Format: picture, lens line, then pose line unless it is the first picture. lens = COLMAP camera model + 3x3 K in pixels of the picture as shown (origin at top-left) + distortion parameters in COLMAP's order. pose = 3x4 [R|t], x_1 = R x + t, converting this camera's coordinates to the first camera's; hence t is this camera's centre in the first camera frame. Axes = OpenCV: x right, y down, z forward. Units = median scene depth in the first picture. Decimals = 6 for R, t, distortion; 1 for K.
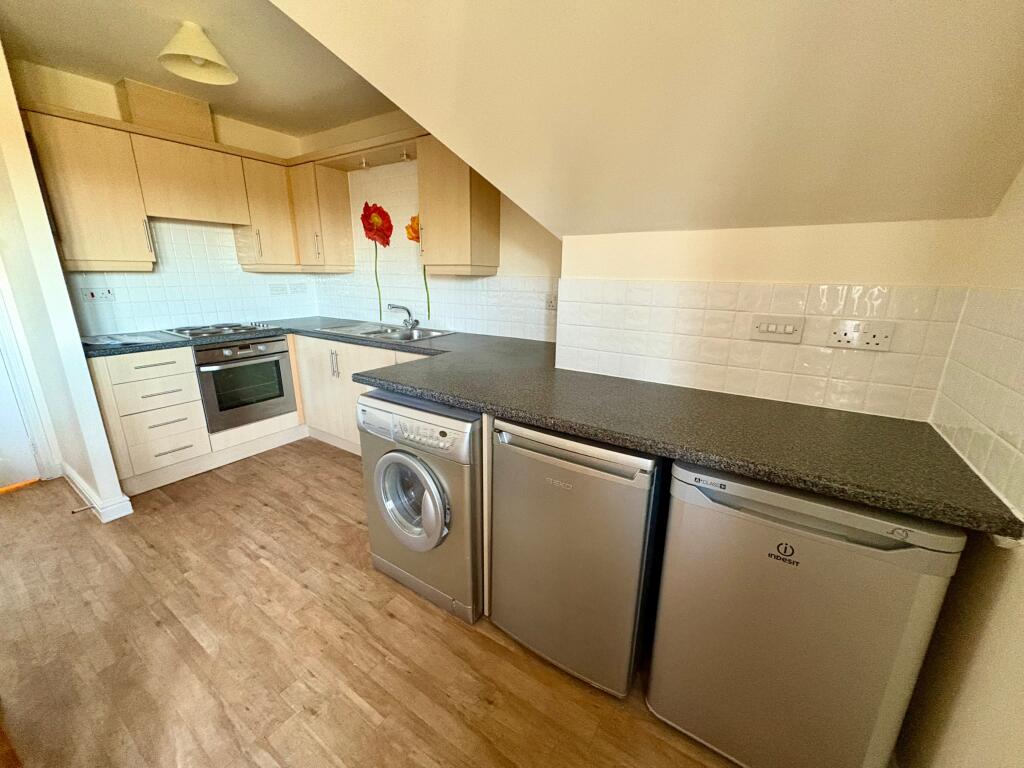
lens RADIAL K [[408.2, 0, 512.2], [0, 408.2, 383.3], [0, 0, 1]] dist [-0.000015, -0.000499]
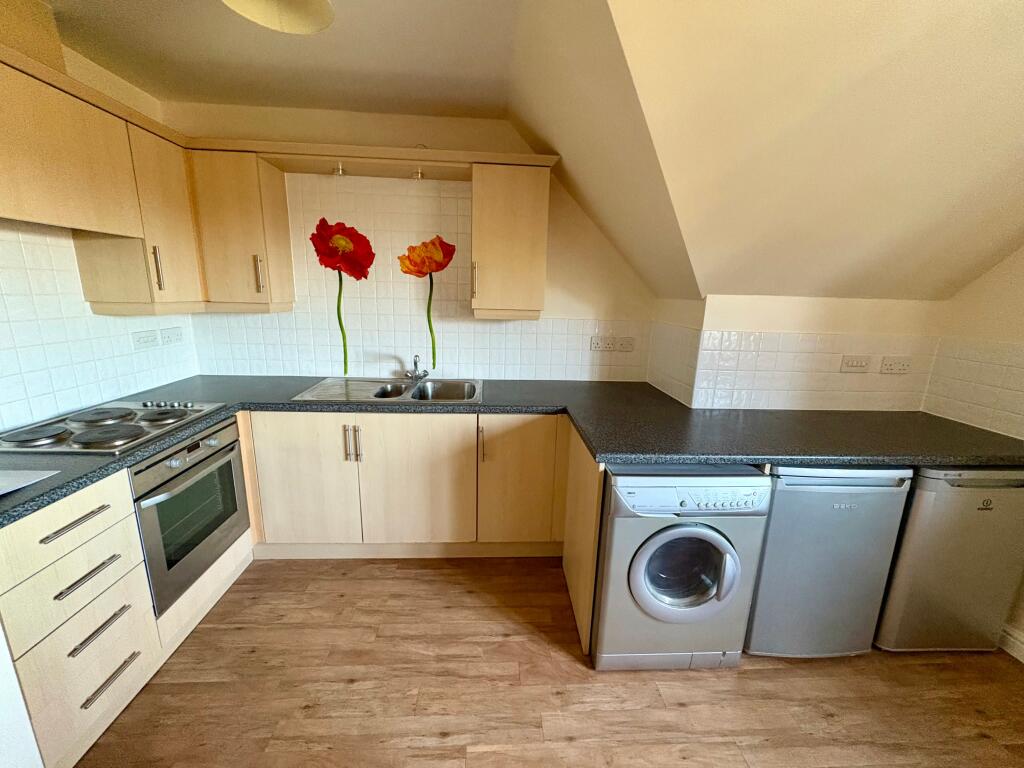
lens RADIAL K [[408.2, 0, 512.3], [0, 408.2, 381.9], [0, 0, 1]] dist [-0.000015, -0.000499]
pose [[0.804321, -0.117693, 0.582423, -0.636226], [0.136292, 0.990597, 0.011957, -0.130103], [-0.578354, 0.069762, 0.812798, 0.254977]]
